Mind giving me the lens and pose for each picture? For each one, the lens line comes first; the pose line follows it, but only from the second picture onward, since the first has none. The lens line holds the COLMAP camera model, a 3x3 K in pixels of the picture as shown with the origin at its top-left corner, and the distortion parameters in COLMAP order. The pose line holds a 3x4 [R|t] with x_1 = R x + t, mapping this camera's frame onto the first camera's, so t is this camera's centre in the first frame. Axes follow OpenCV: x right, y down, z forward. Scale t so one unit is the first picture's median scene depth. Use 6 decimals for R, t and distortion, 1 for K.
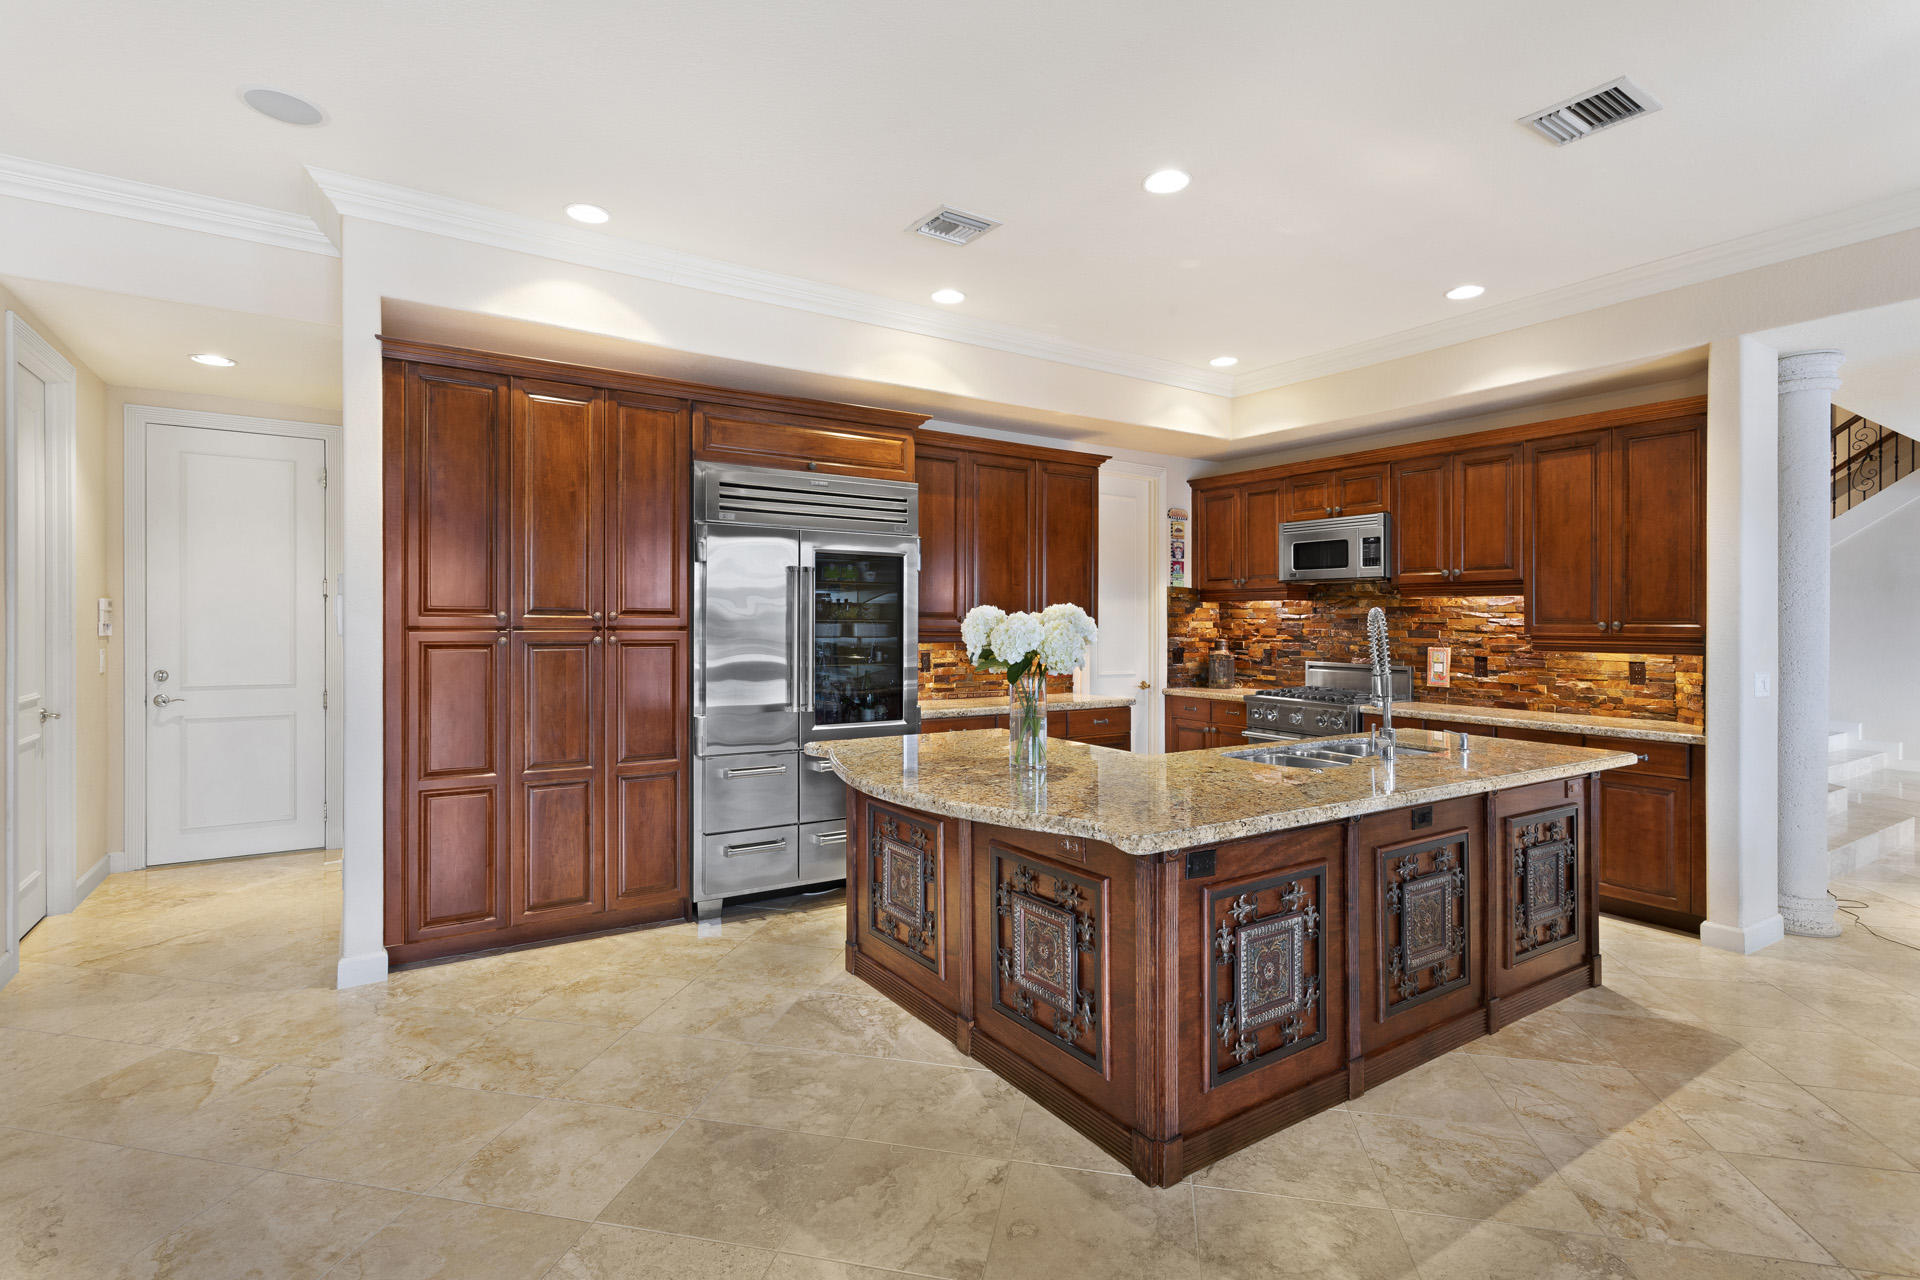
lens RADIAL K [[914.1, 0, 960.0], [0, 914.1, 640.0], [0, 0, 1]] dist [0.000997, 0.000982]
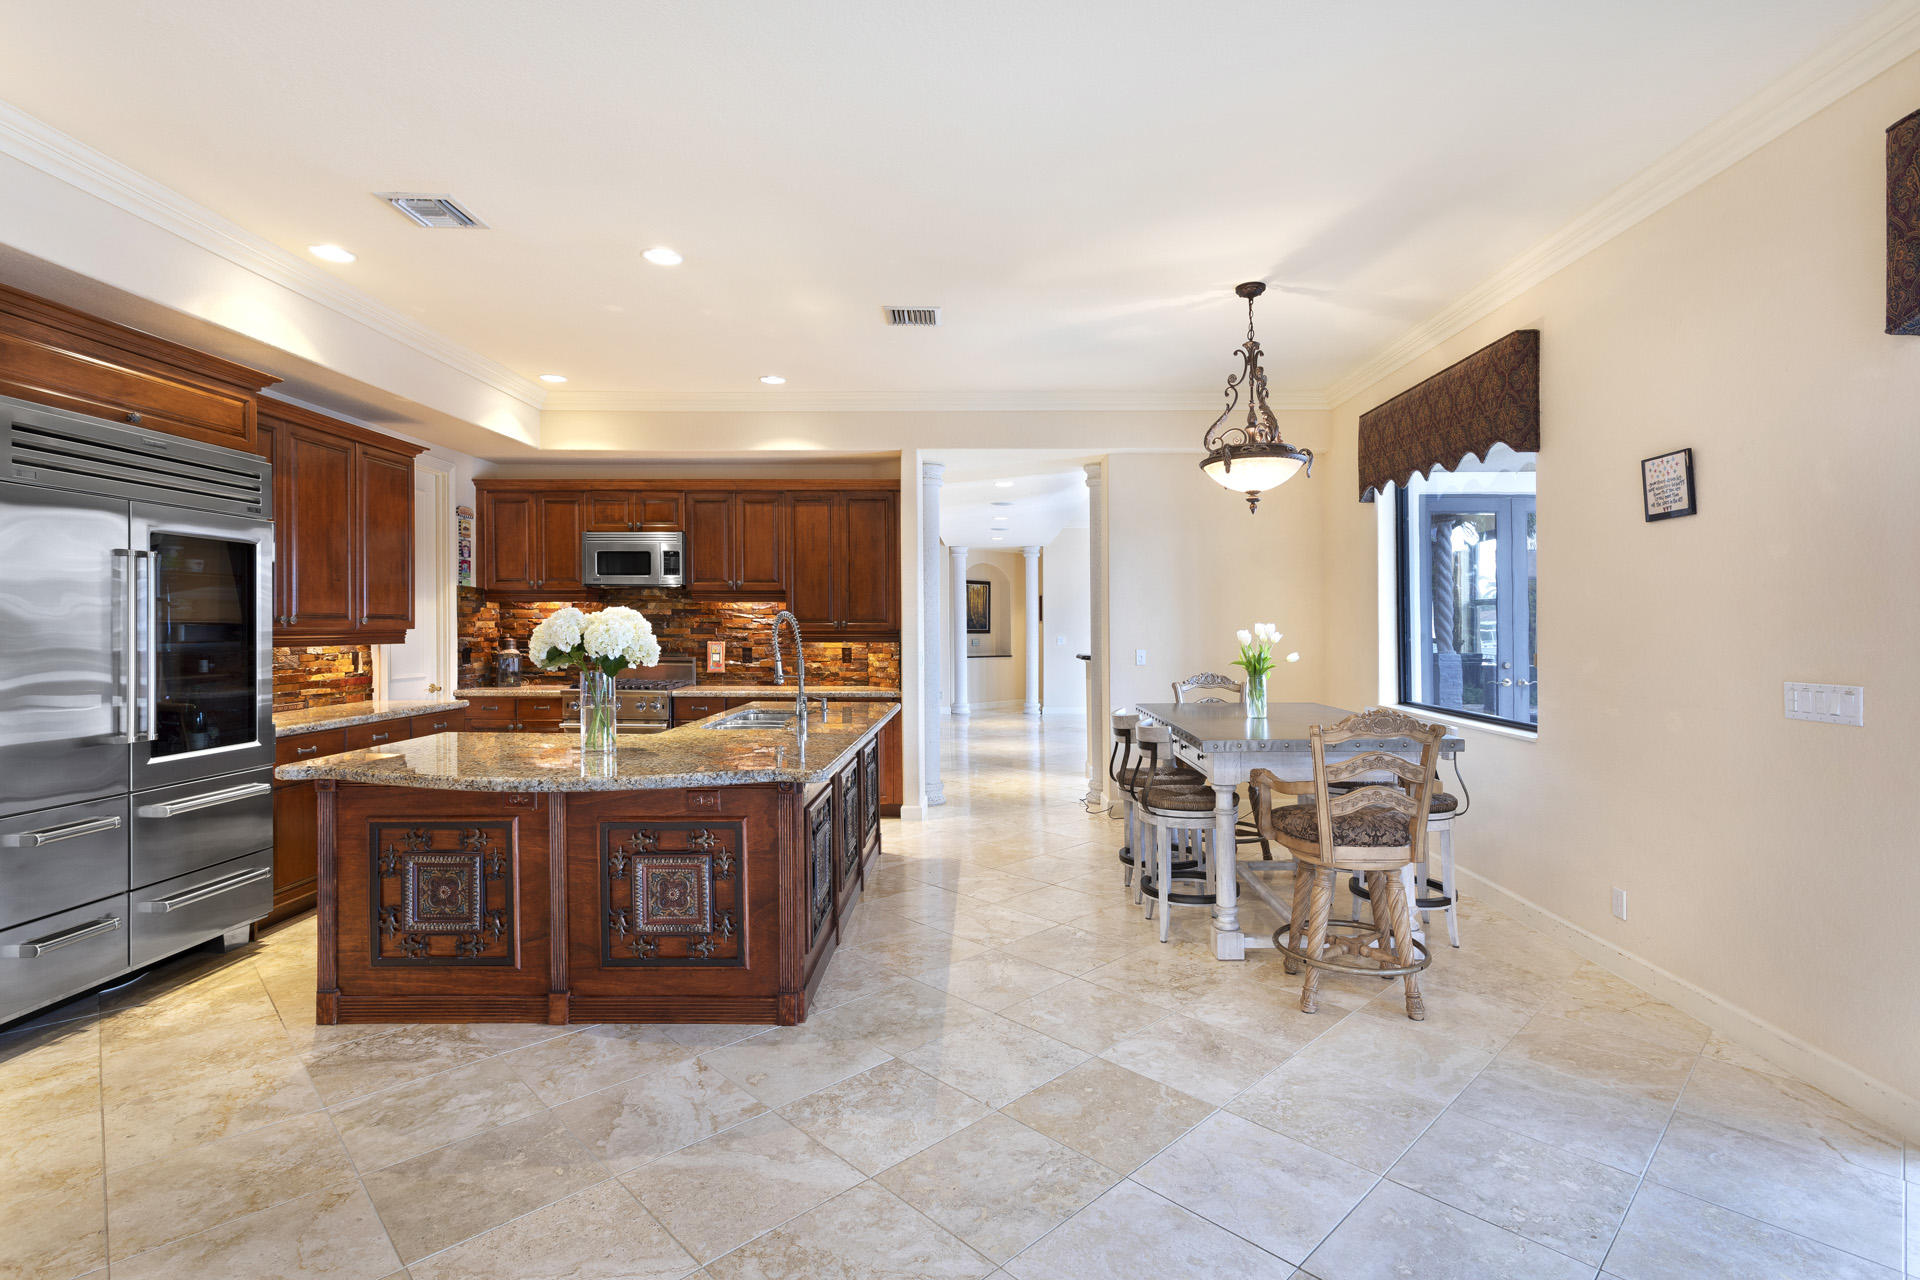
lens RADIAL K [[962.5, 0, 960.0], [0, 962.5, 640.0], [0, 0, 1]] dist [0.003406, 0.001003]
pose [[0.540244, -0.018456, 0.841306, -0.445656], [0.017965, 0.999785, 0.010396, -0.001824], [-0.841316, 0.009498, 0.540460, -0.007061]]
